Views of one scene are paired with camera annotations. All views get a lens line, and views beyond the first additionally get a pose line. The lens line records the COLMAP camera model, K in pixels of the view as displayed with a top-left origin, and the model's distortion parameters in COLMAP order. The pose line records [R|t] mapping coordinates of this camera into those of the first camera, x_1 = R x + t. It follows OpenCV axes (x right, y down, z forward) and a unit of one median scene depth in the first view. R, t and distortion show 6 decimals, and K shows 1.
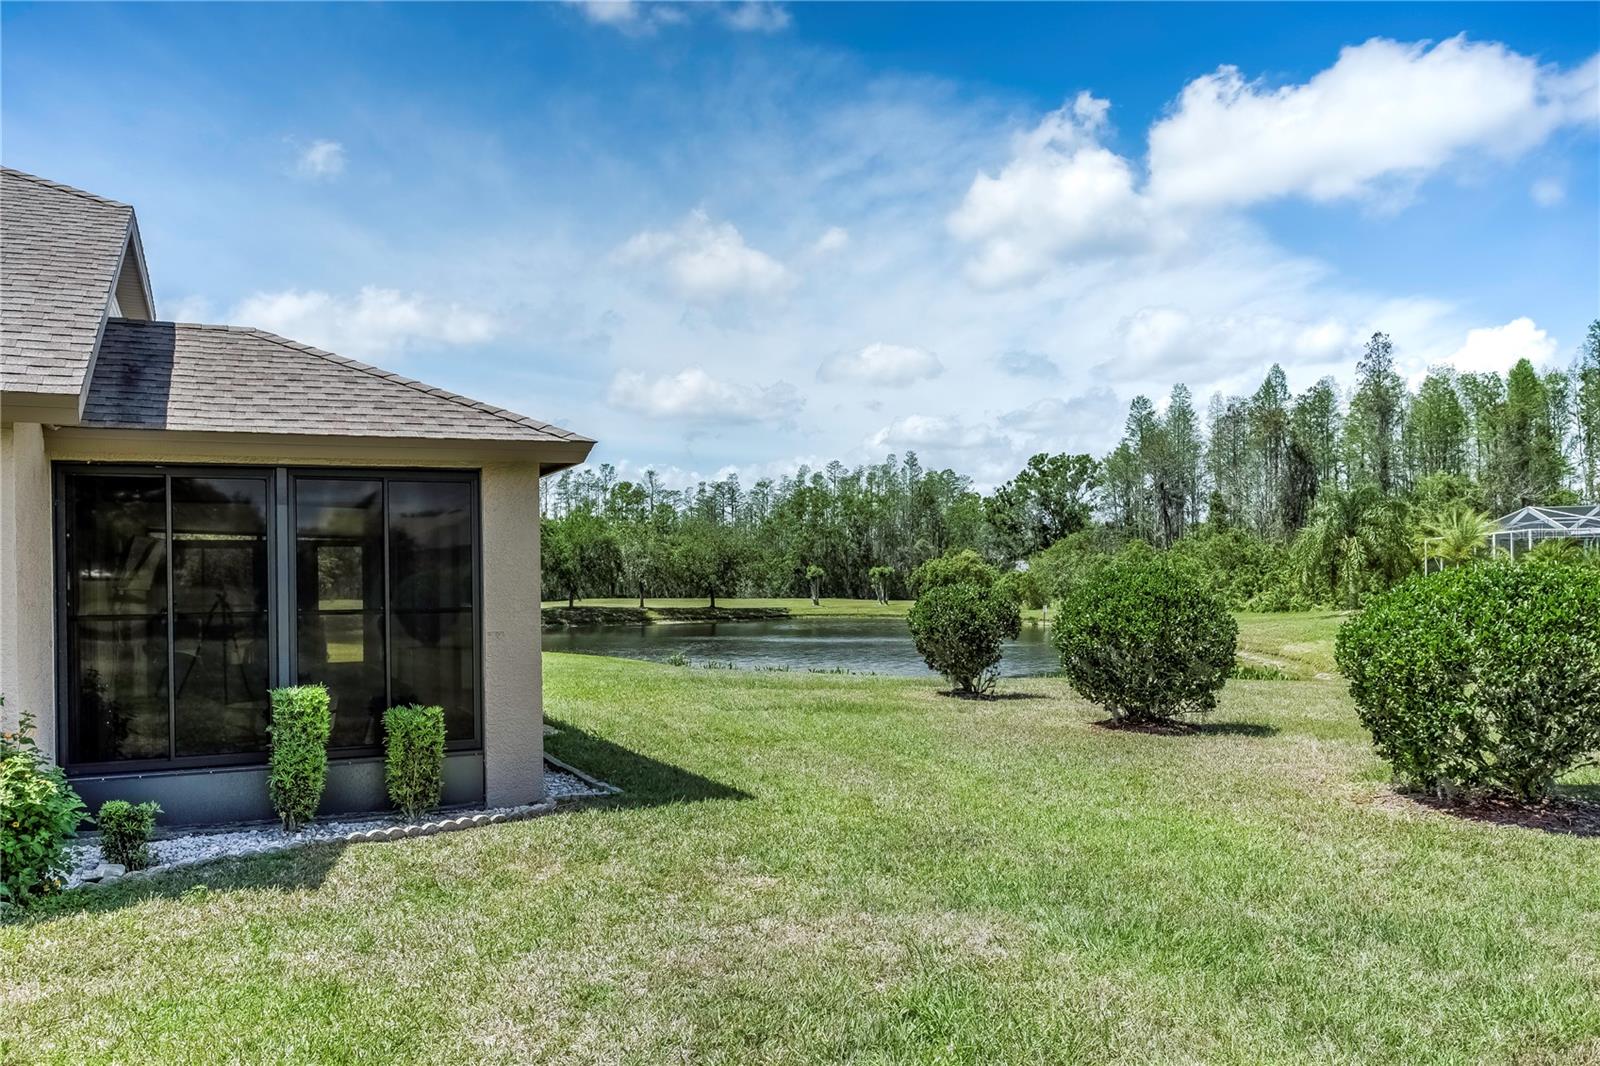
lens RADIAL K [[1273.3, 0, 797.9], [0, 1273.3, 541.2], [0, 0, 1]] dist [0.062167, 0.000492]
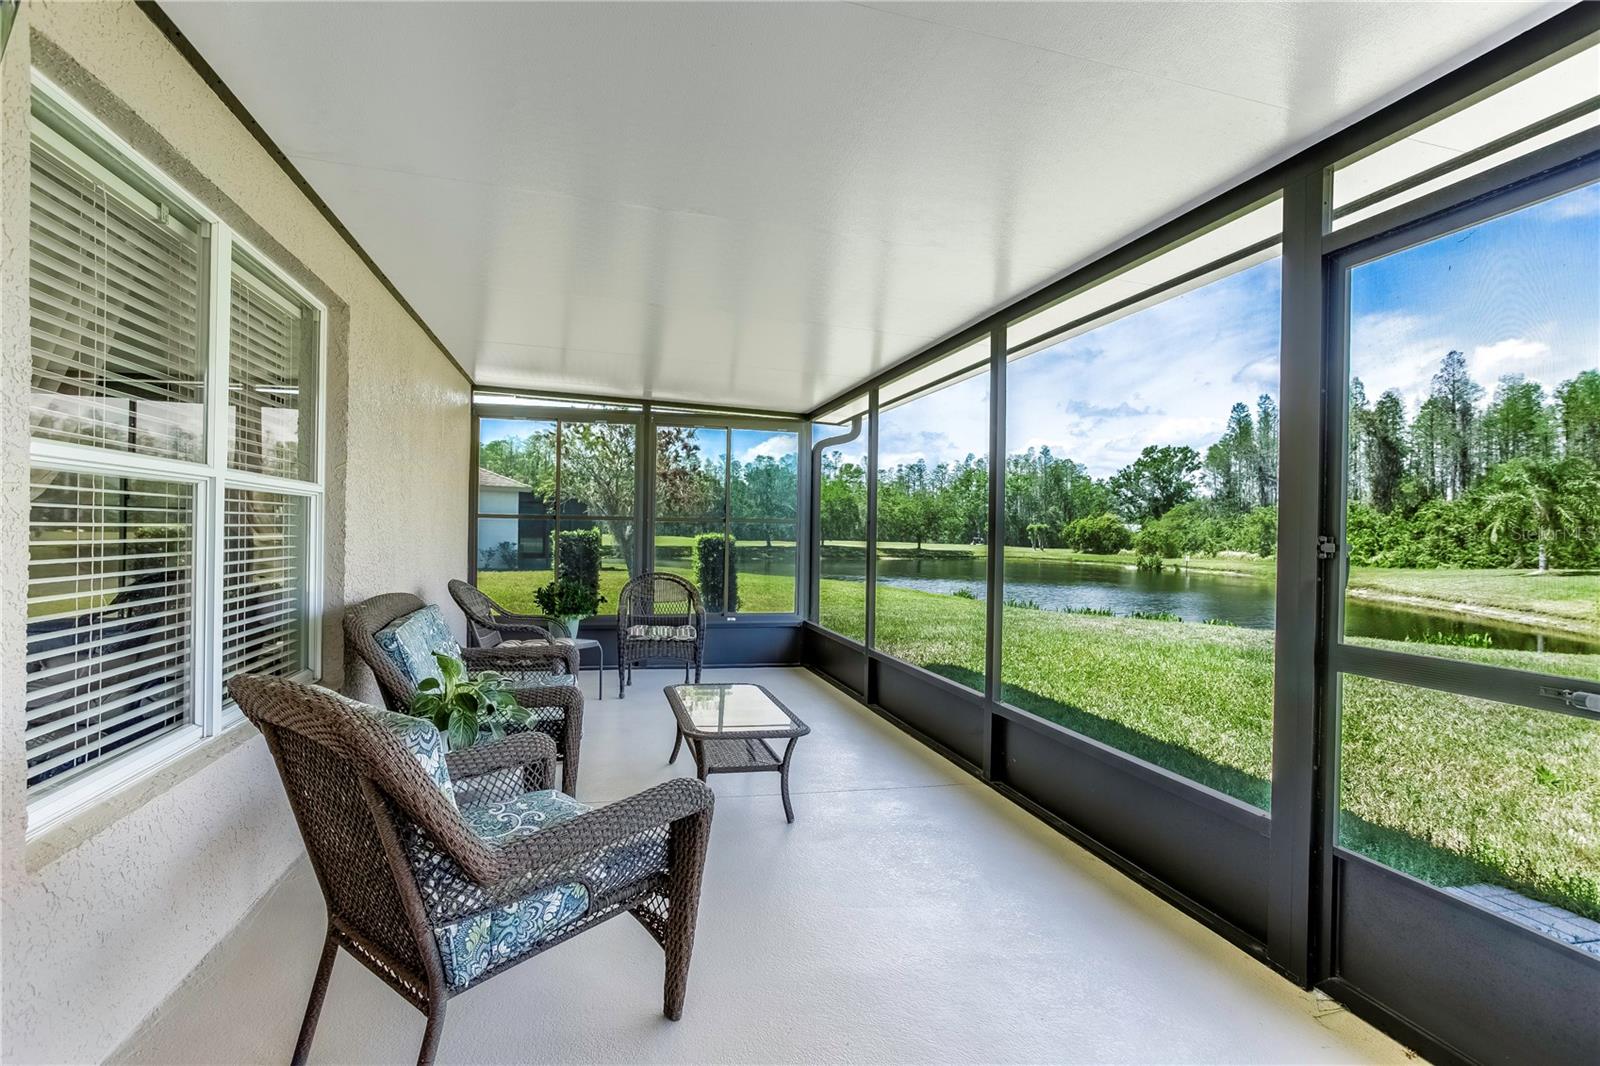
lens RADIAL K [[768.4, 0, 791.9], [0, 768.4, 532.4], [0, 0, 1]] dist [-0.000862, 0.000351]
pose [[0.984134, 0.030193, -0.174840, -0.047382], [-0.024667, 0.999128, 0.033692, 0.006920], [0.175705, -0.028844, 0.984020, 0.113224]]
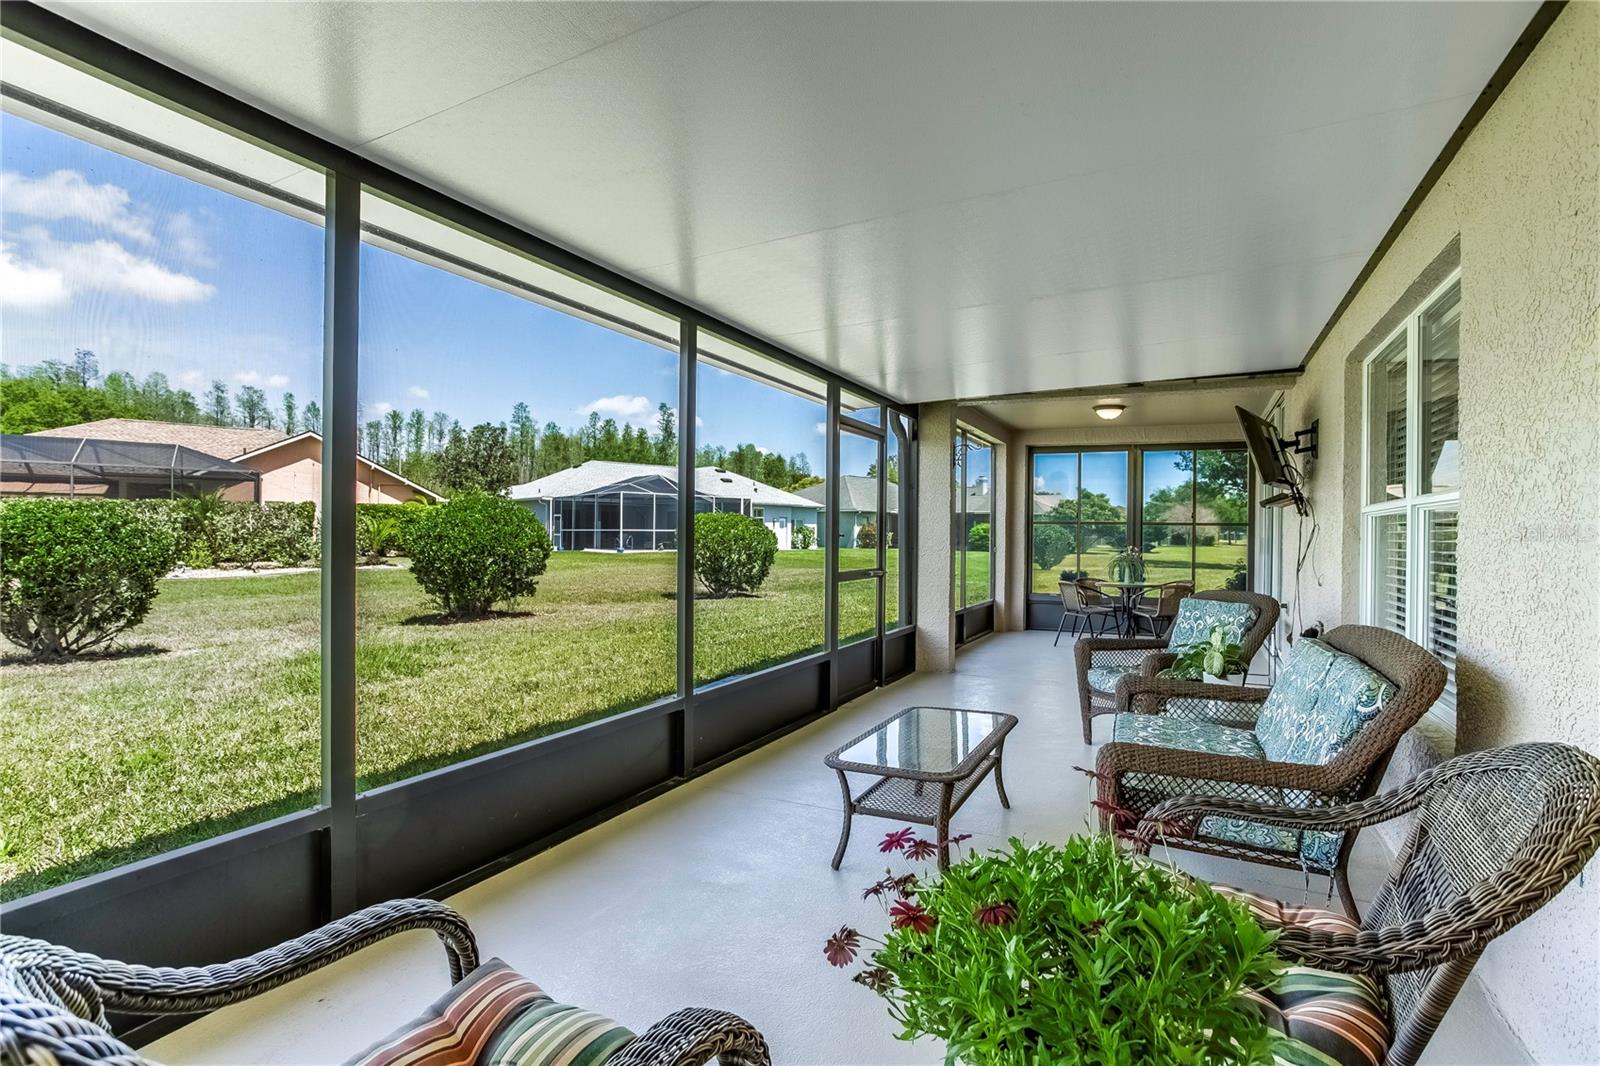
lens RADIAL K [[768.4, 0, 803.4], [0, 768.4, 533.3], [0, 0, 1]] dist [-0.000862, 0.000351]
pose [[-0.636851, 0.001011, 0.770987, -0.584742], [-0.027302, 0.999342, -0.023862, 0.028050], [-0.770504, -0.036246, -0.636404, 1.129259]]
